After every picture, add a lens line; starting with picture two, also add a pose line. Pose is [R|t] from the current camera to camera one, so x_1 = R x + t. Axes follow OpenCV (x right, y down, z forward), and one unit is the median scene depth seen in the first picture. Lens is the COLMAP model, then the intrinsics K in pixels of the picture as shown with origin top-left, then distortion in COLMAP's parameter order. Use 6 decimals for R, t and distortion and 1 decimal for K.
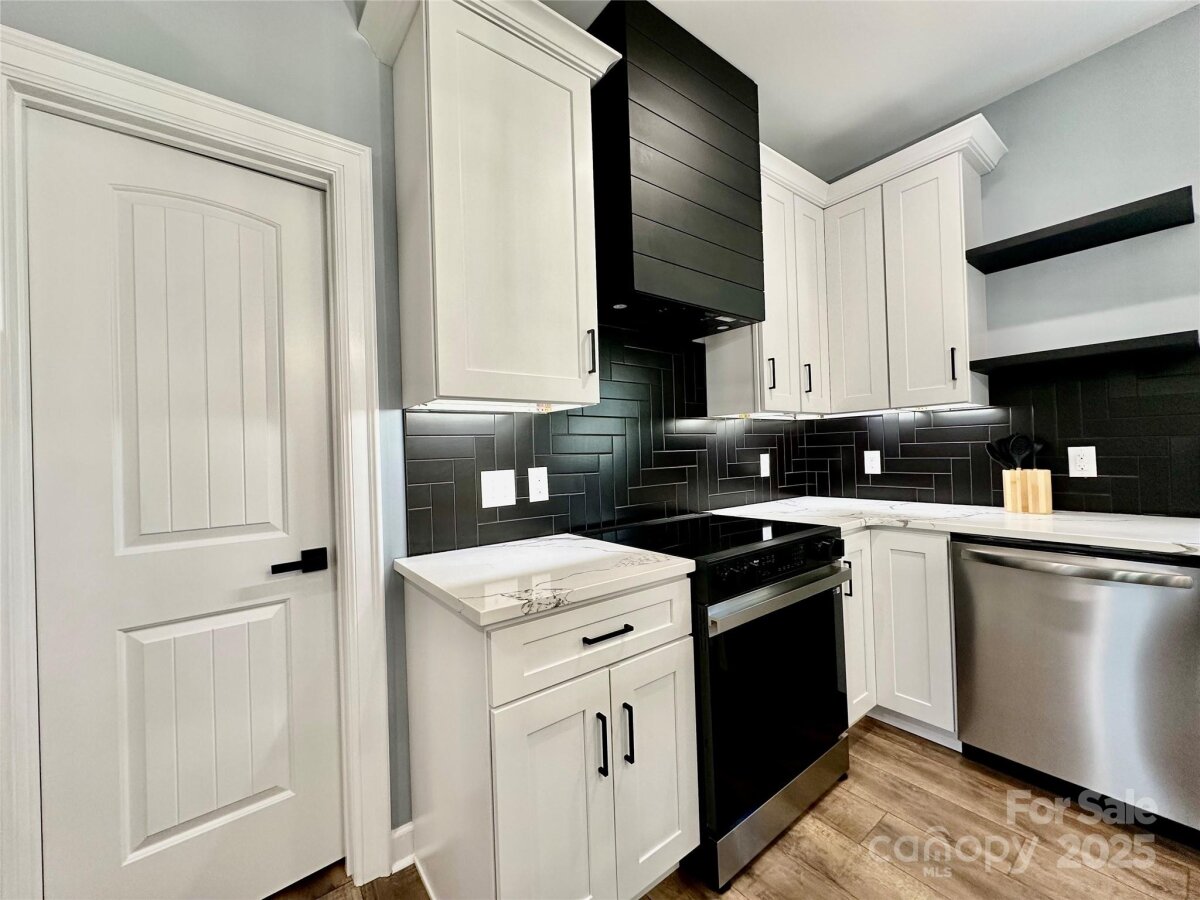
lens RADIAL K [[474.7, 0, 598.6], [0, 474.7, 449.8], [0, 0, 1]] dist [-0.001967, 0.000354]
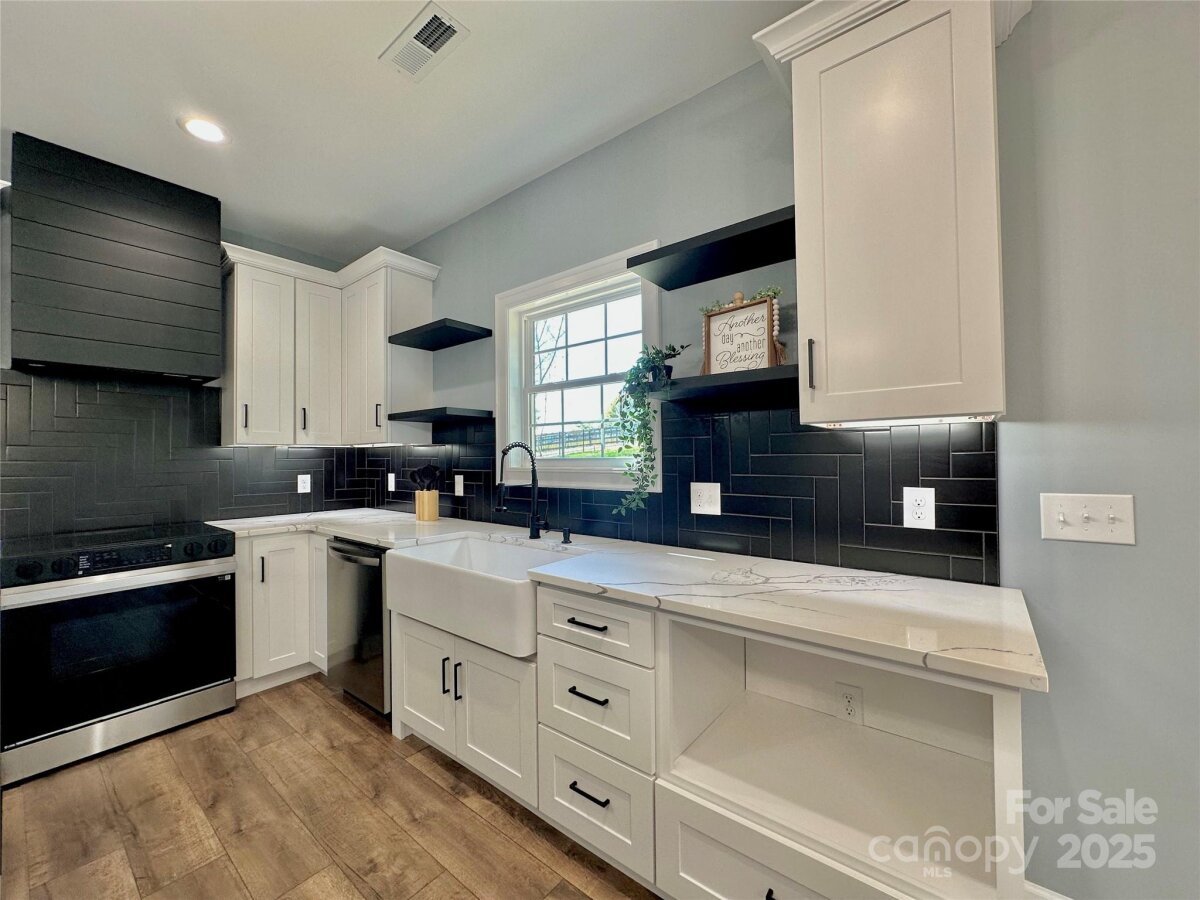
lens RADIAL K [[474.7, 0, 598.6], [0, 474.7, 449.8], [0, 0, 1]] dist [-0.001967, 0.000354]
pose [[0.969522, 0.024942, 0.243732, 1.182302], [-0.021051, 0.999606, -0.018556, -0.073959], [-0.244098, 0.012860, 0.969665, -0.607326]]
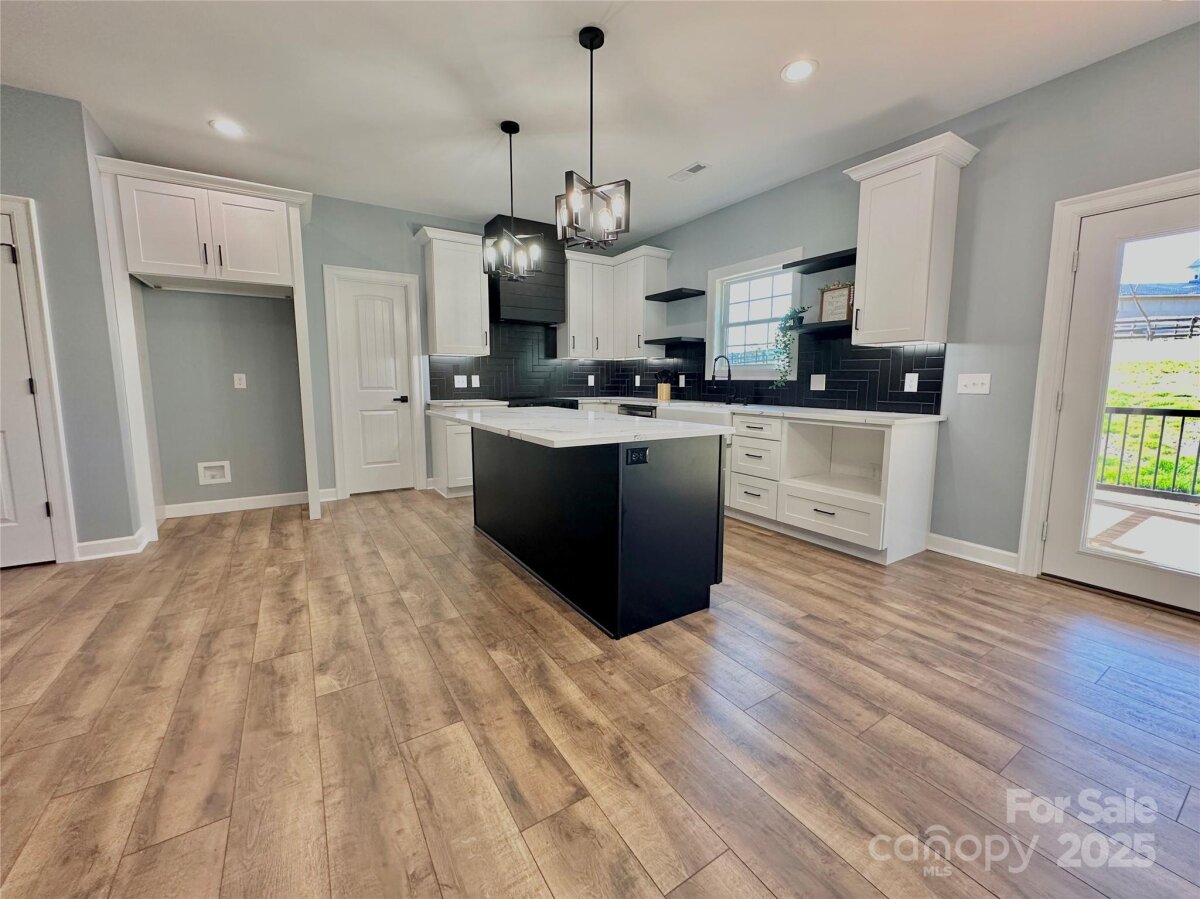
lens RADIAL K [[484.5, 0, 612.6], [0, 484.5, 439.4], [0, 0, 1]] dist [-0.001372, 0.000075]
pose [[0.996933, 0.042660, -0.065618, 0.905140], [-0.033913, 0.991056, 0.129064, 0.013261], [0.070537, -0.126443, 0.989463, -1.895293]]
